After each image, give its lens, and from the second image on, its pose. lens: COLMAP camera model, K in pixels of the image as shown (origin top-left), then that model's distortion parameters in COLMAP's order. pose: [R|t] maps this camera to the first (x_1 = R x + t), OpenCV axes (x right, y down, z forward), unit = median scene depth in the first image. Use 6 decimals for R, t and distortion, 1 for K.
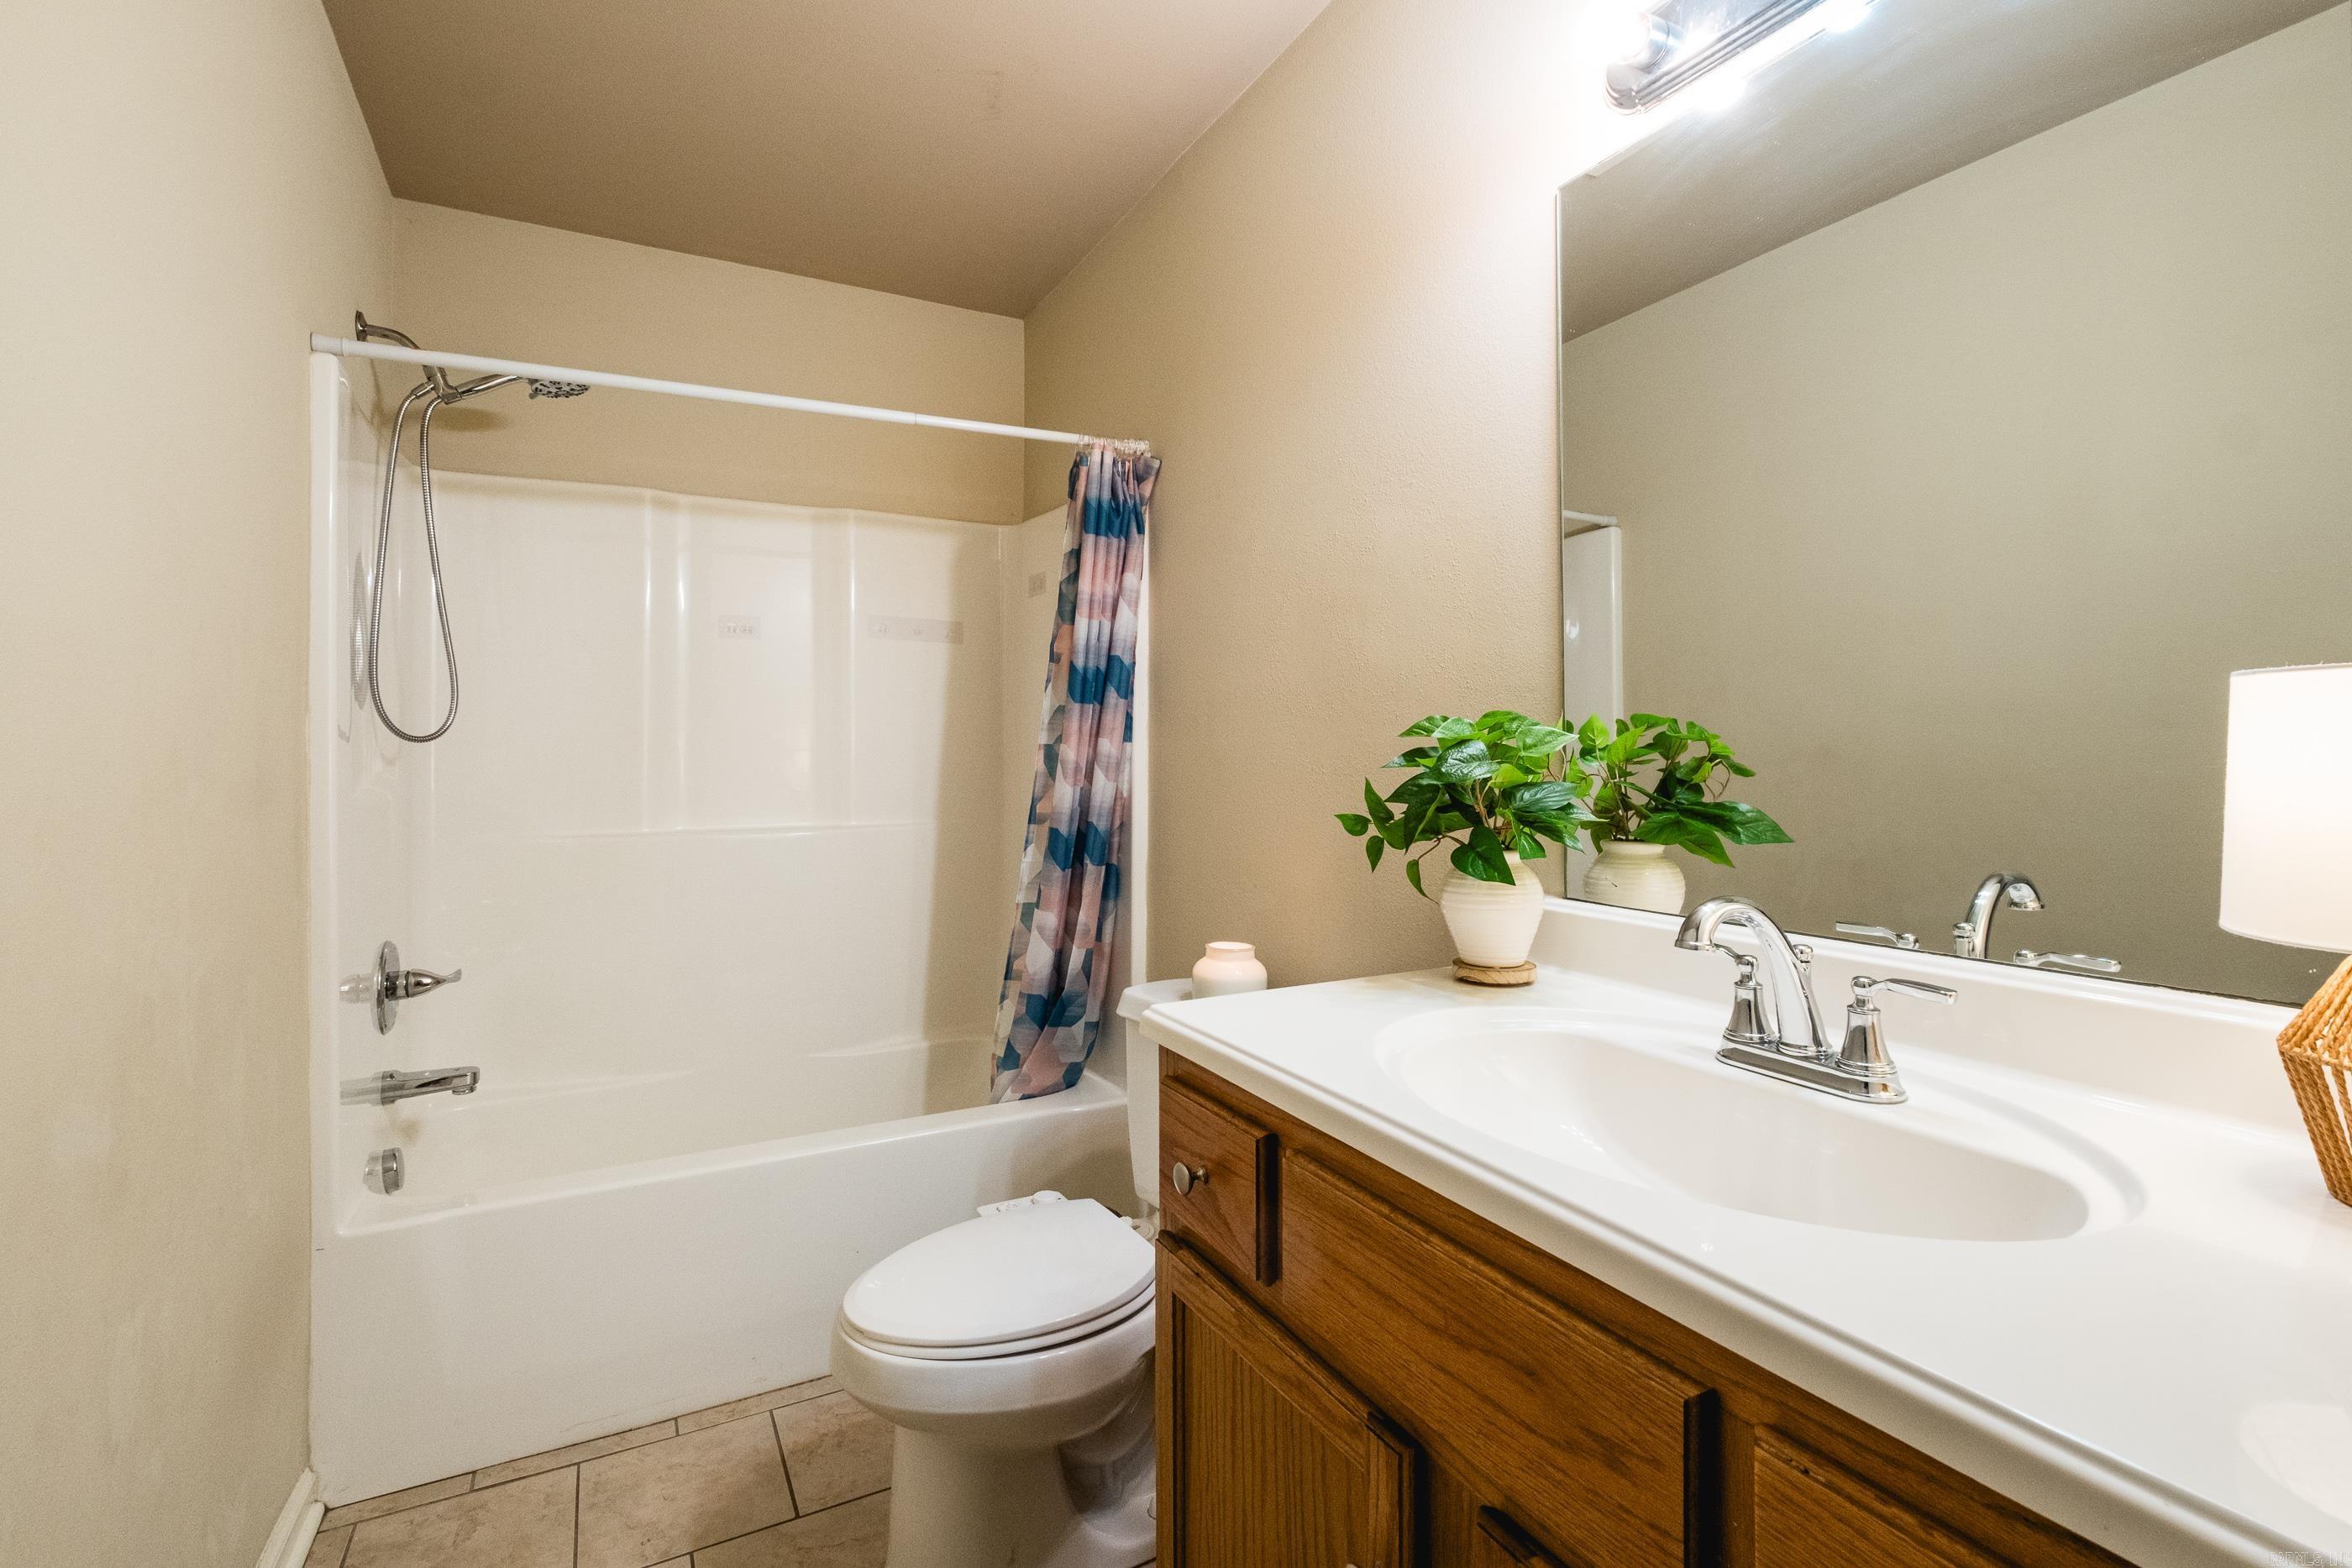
lens RADIAL K [[1017.5, 0, 1179.4], [0, 1017.5, 760.6], [0, 0, 1]] dist [0.006568, -0.004918]
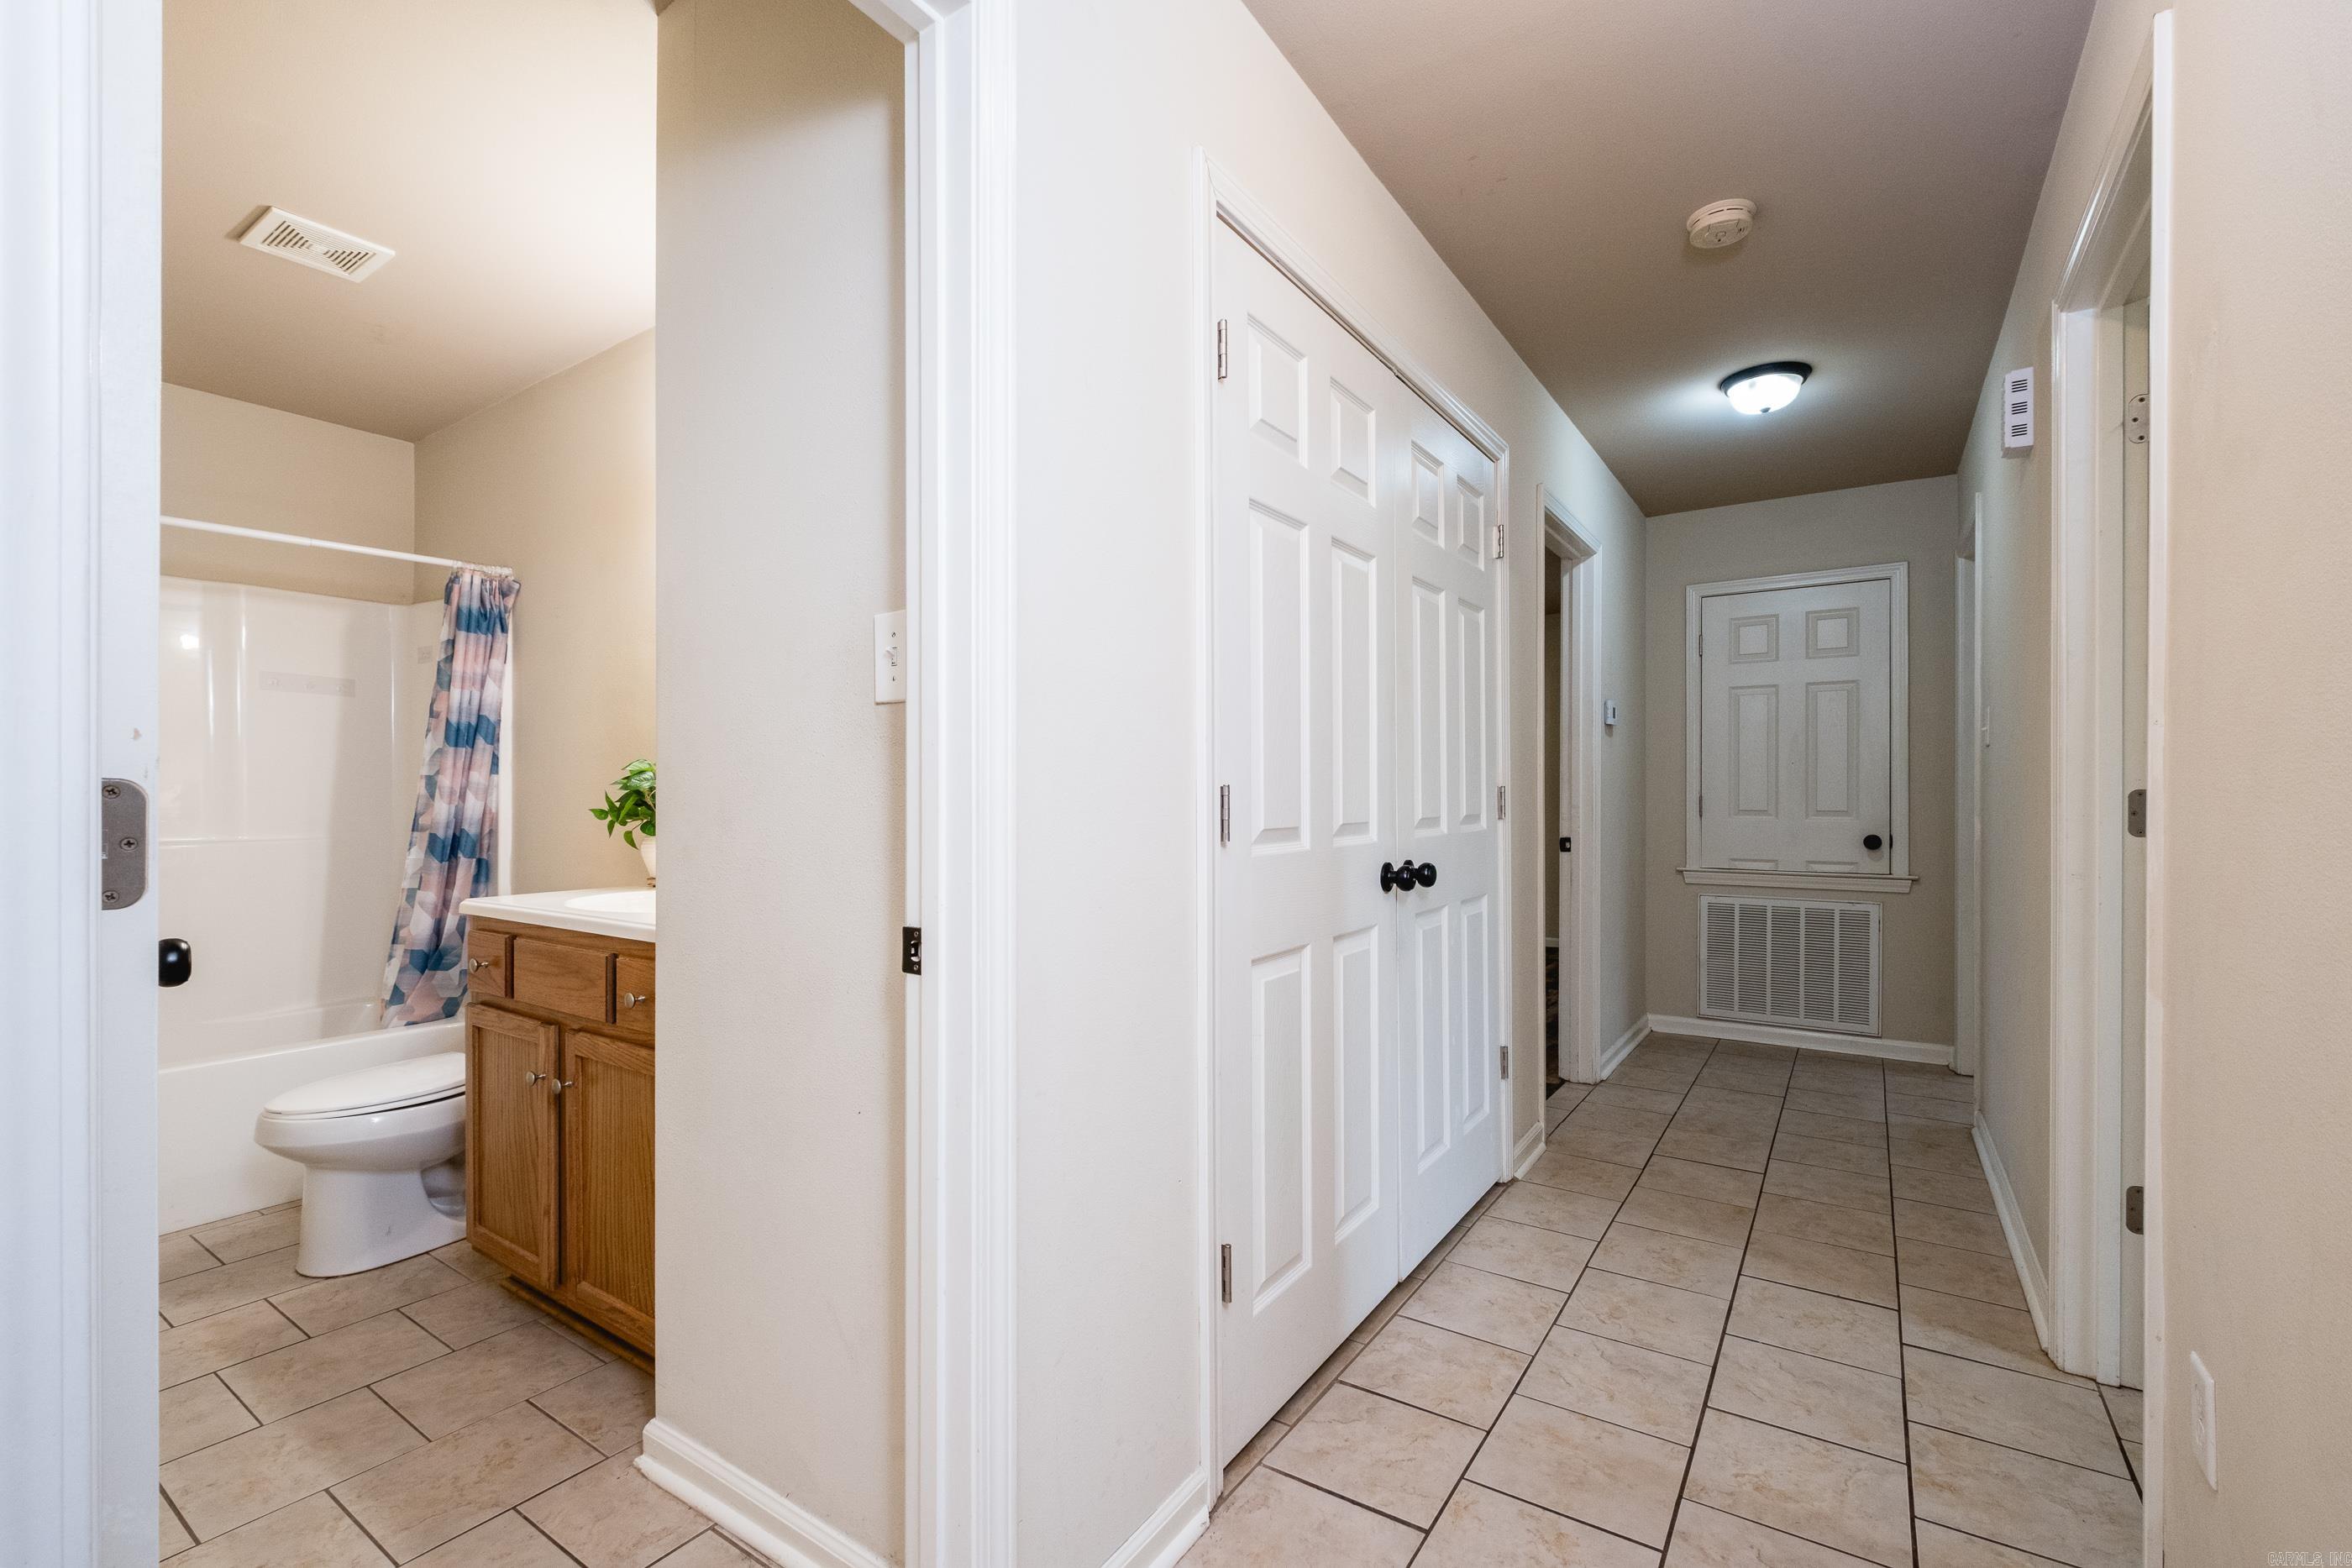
lens RADIAL K [[1017.5, 0, 1158.4], [0, 1017.5, 808.1], [0, 0, 1]] dist [0.006568, -0.004918]
pose [[0.899335, -0.002713, 0.437253, 0.167591], [0.001863, 0.999995, 0.002373, 0.028678], [-0.437257, -0.001319, 0.899336, -0.738084]]
